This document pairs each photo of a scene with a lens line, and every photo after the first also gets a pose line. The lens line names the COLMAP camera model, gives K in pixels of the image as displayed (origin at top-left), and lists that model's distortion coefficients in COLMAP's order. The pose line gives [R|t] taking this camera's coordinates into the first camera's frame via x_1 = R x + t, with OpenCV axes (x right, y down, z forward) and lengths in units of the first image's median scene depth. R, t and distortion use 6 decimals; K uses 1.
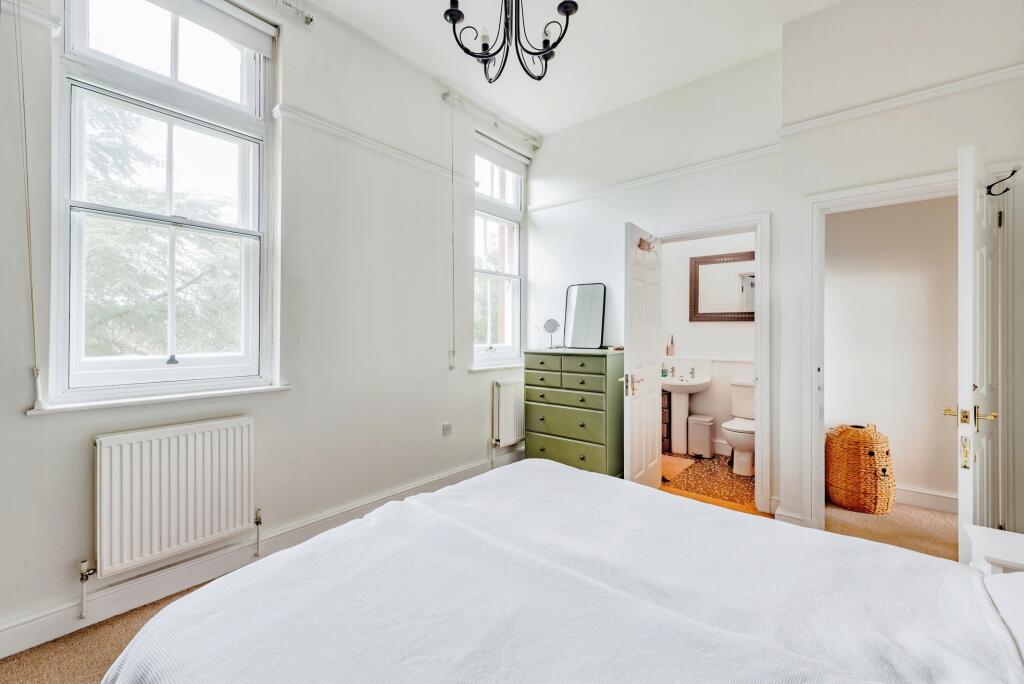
lens RADIAL K [[417.1, 0, 512.0], [0, 417.1, 342.0], [0, 0, 1]] dist [0.001750, 0.000141]
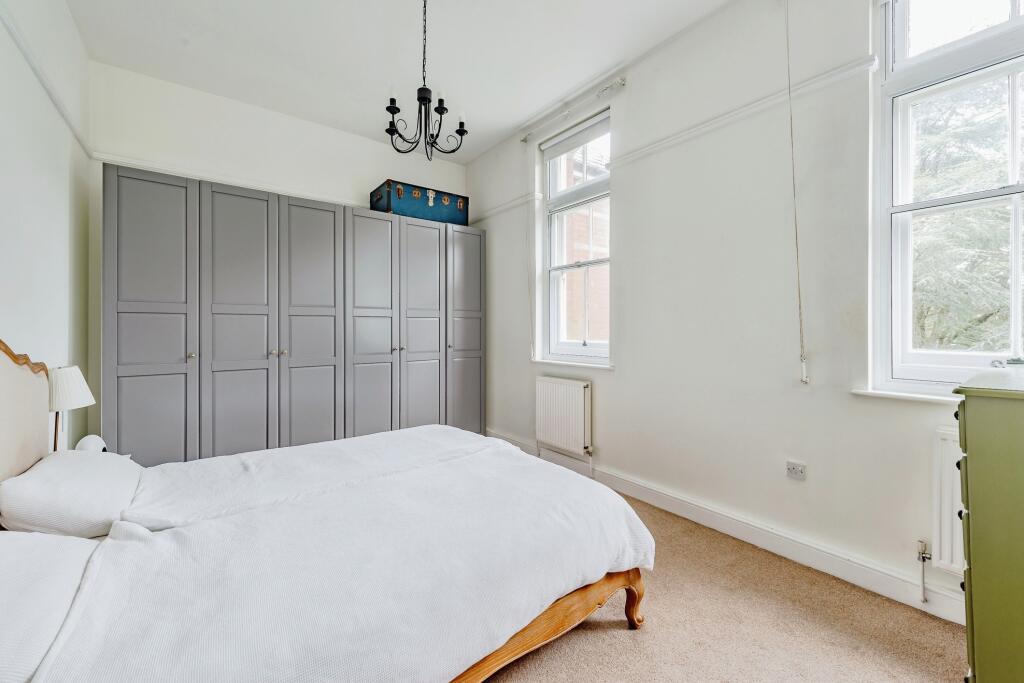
lens RADIAL K [[400.9, 0, 508.8], [0, 400.9, 333.2], [0, 0, 1]] dist [-0.000619, -0.000208]
pose [[-0.226901, 0.010448, -0.973862, 0.821703], [-0.018254, 0.999721, 0.014978, -0.018163], [0.973747, 0.021175, -0.226647, 0.990085]]
